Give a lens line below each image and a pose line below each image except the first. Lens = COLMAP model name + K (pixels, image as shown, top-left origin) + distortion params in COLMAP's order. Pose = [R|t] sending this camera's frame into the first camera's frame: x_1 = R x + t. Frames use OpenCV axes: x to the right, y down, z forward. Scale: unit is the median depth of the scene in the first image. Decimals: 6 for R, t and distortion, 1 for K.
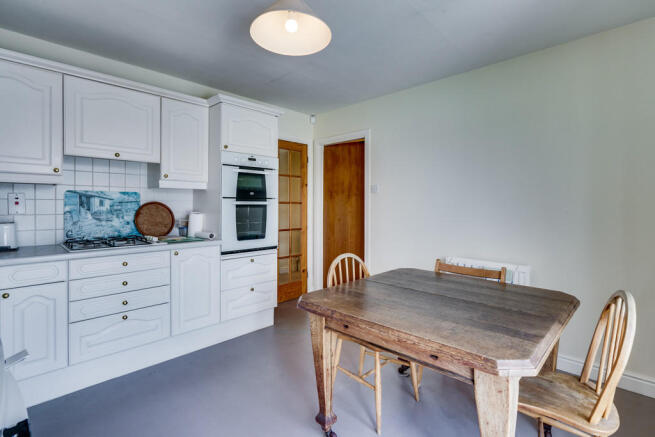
lens RADIAL K [[315.0, 0, 328.6], [0, 315.0, 206.1], [0, 0, 1]] dist [-0.001226, -0.000313]
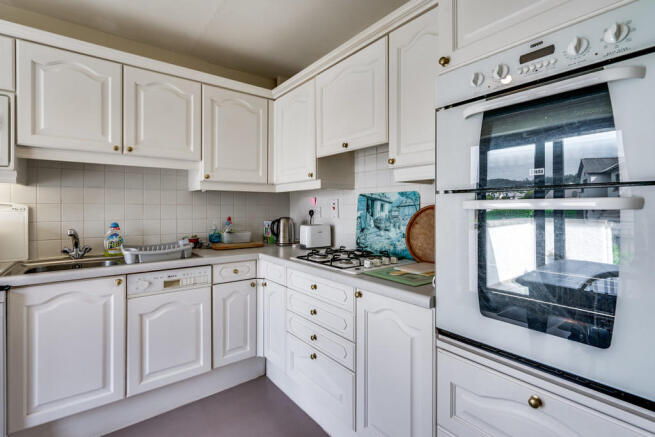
lens RADIAL K [[305.0, 0, 327.8], [0, 305.0, 207.5], [0, 0, 1]] dist [-0.001730, -0.000407]
pose [[-0.130627, -0.005929, -0.991414, 0.067063], [-0.005954, 0.999969, -0.005196, -0.004898], [0.991414, 0.005224, -0.130659, 0.958121]]
